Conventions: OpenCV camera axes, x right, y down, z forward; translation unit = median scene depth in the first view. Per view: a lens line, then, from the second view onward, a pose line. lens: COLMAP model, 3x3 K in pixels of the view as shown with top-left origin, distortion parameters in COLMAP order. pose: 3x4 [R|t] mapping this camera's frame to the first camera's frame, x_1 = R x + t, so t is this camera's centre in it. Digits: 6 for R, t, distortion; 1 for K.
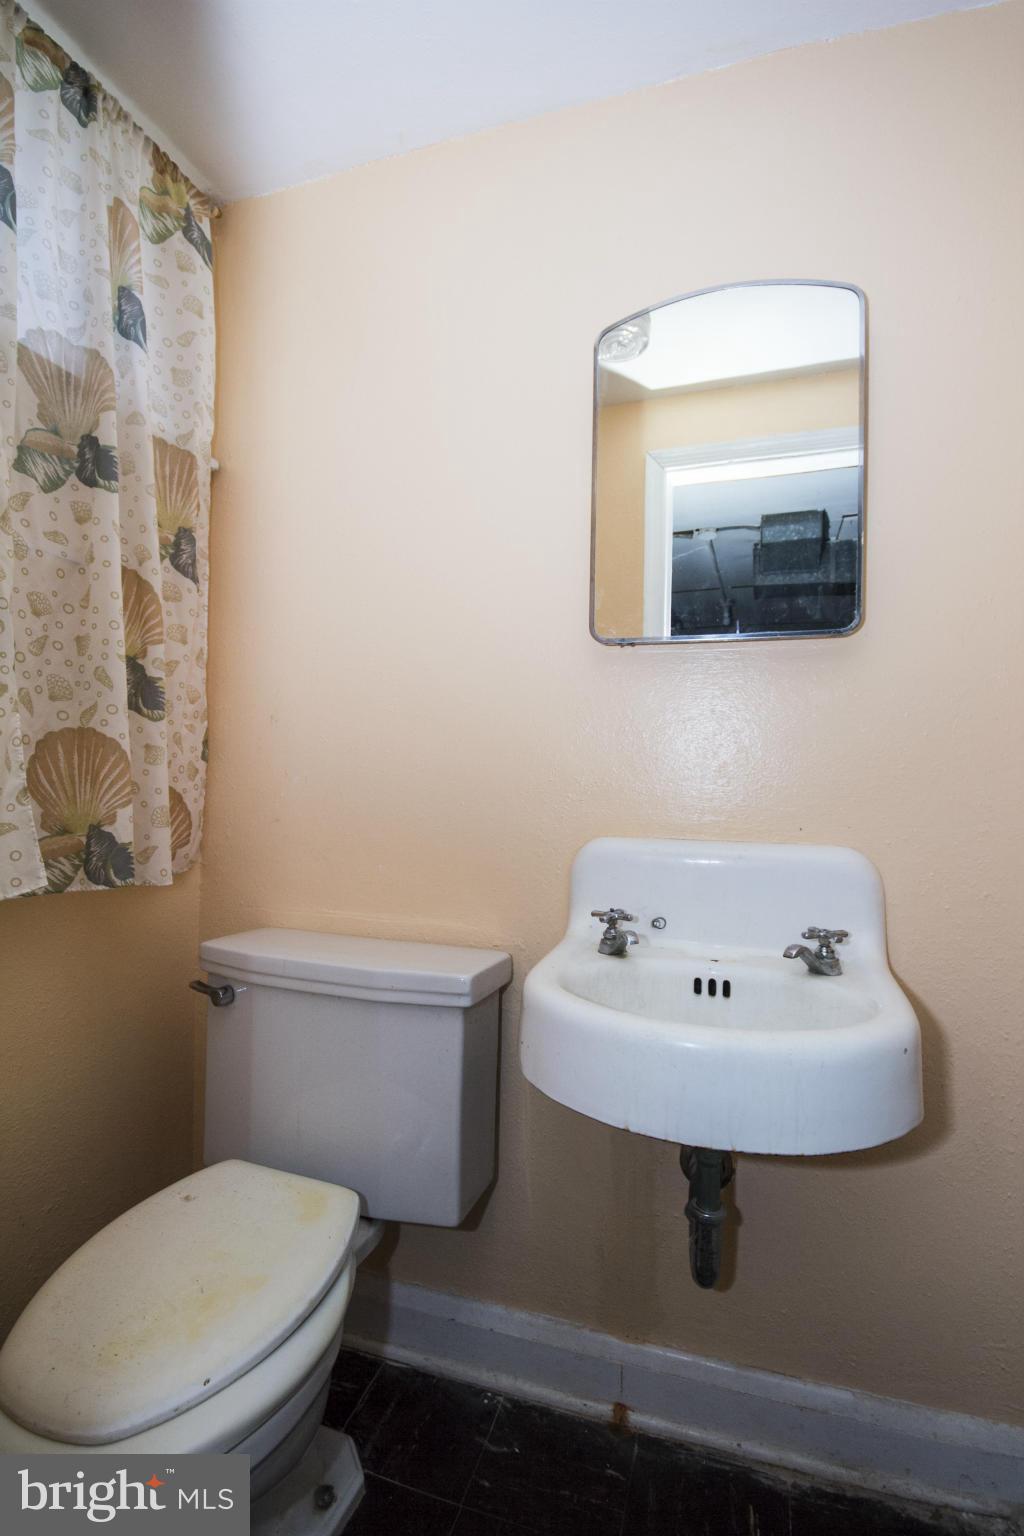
lens RADIAL K [[797.5, 0, 544.8], [0, 797.5, 700.4], [0, 0, 1]] dist [-0.008822, 0.000845]
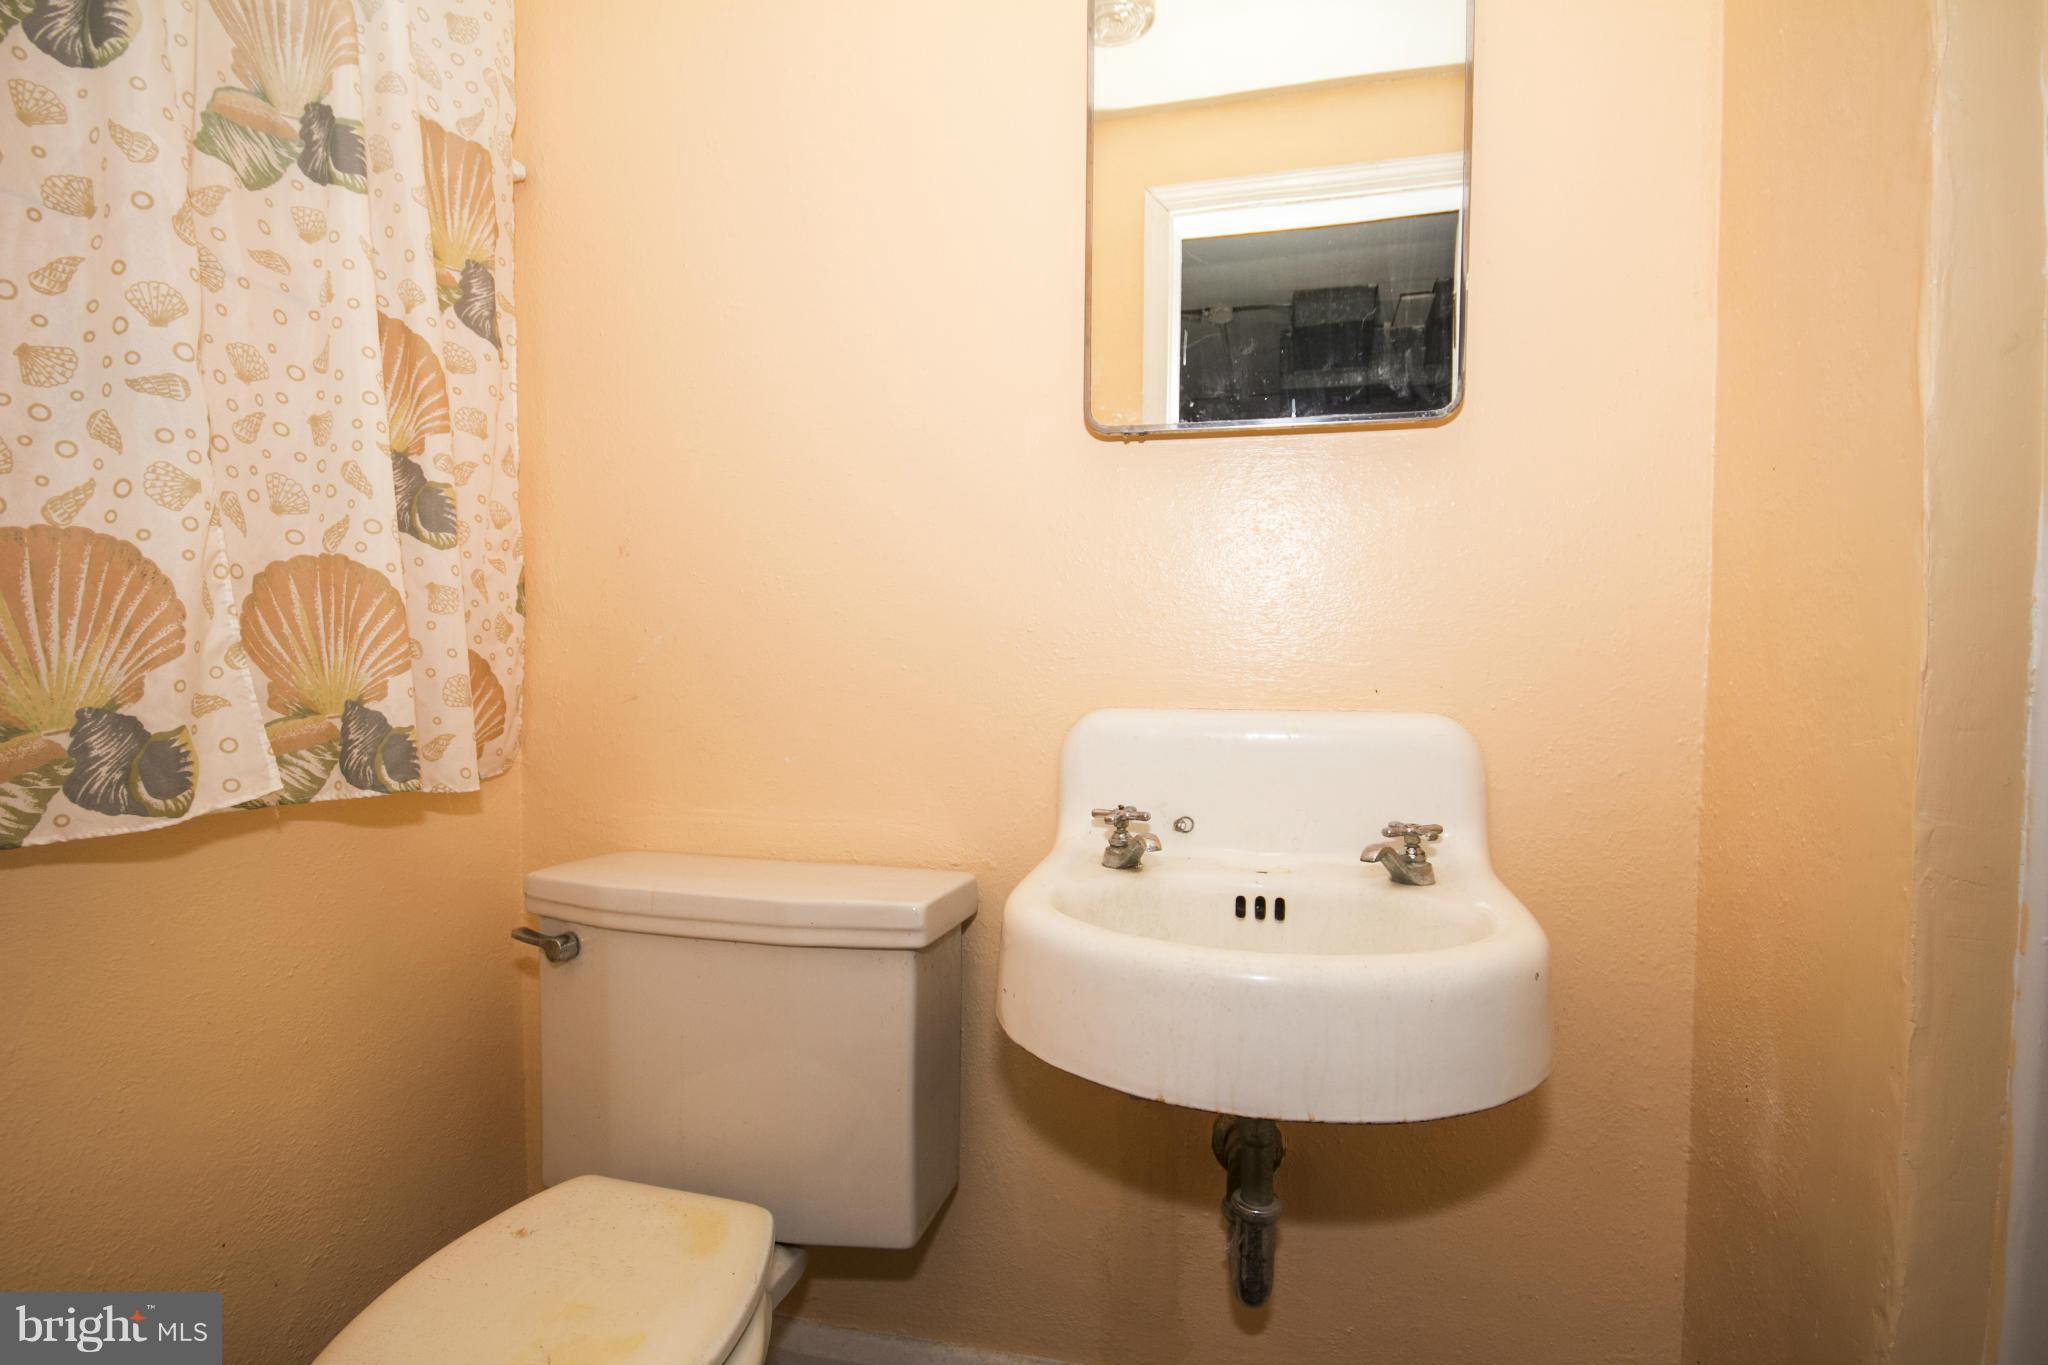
lens RADIAL K [[954.4, 0, 1024.0], [0, 954.4, 682.5], [0, 0, 1]] dist [0.003335, -0.011878]
pose [[0.996550, -0.014426, 0.081726, -0.070371], [0.009418, 0.998073, 0.061328, 0.096321], [-0.082453, -0.060346, 0.994766, 0.157756]]
